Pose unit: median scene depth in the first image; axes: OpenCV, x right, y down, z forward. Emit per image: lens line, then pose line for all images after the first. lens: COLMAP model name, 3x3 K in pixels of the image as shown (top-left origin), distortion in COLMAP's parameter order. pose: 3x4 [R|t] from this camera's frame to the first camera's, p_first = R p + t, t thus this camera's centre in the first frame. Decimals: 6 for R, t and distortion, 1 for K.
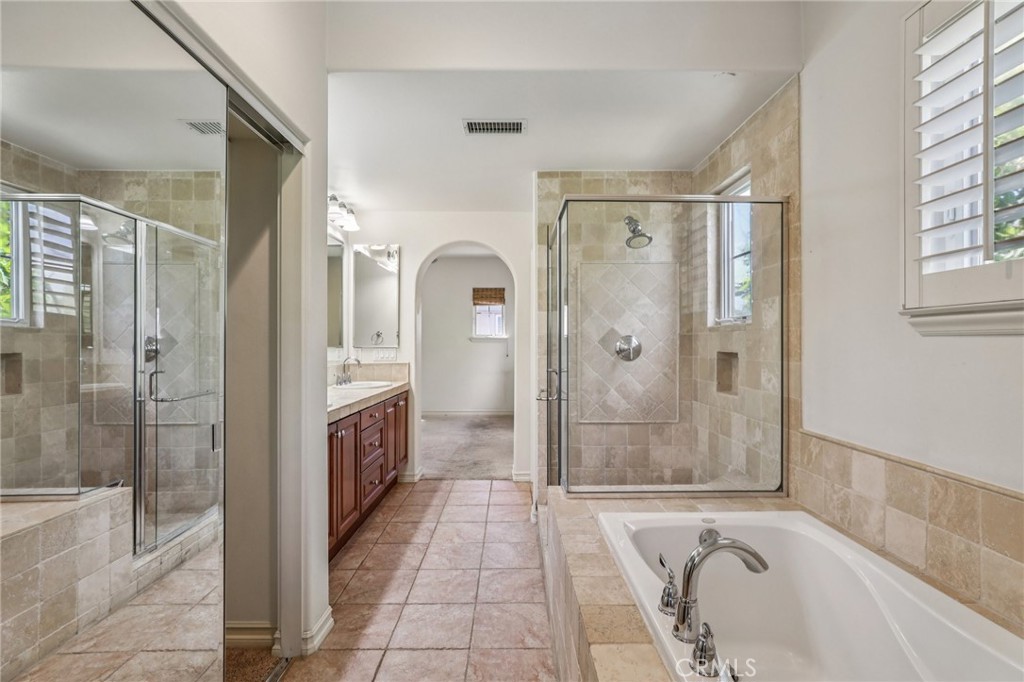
lens RADIAL K [[479.2, 0, 512.0], [0, 479.2, 341.0], [0, 0, 1]] dist [-0.004401, -0.000227]
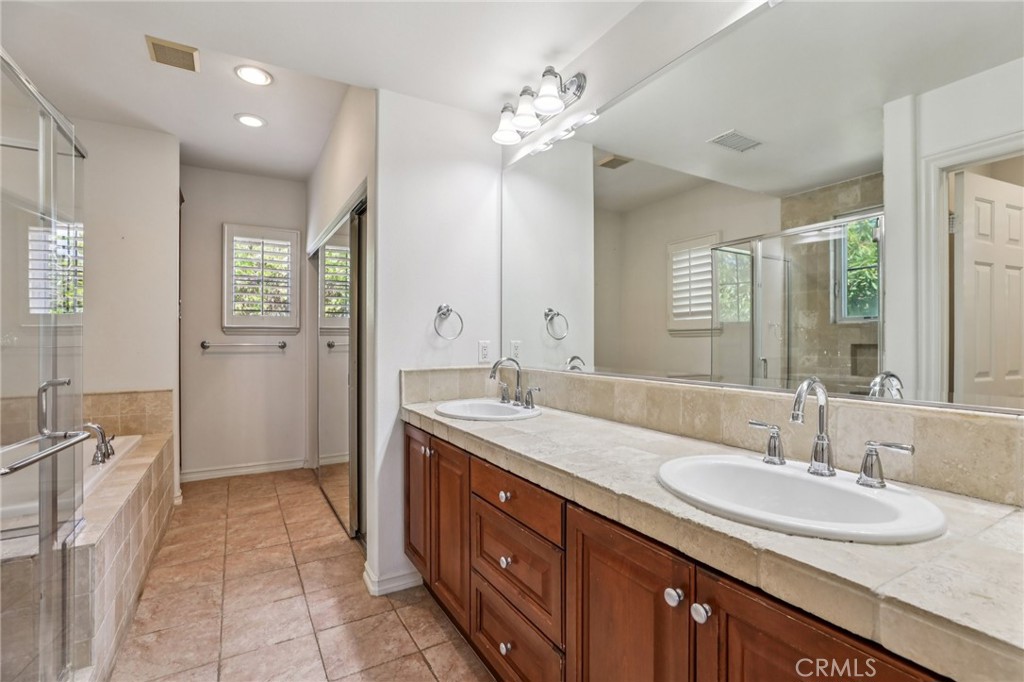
lens RADIAL K [[479.2, 0, 512.0], [0, 479.2, 341.0], [0, 0, 1]] dist [-0.004401, -0.000227]
pose [[-0.866617, -0.006685, -0.498930, -0.098989], [-0.002637, 0.999958, -0.008817, 0.025883], [0.498968, -0.006325, -0.866598, 1.969024]]
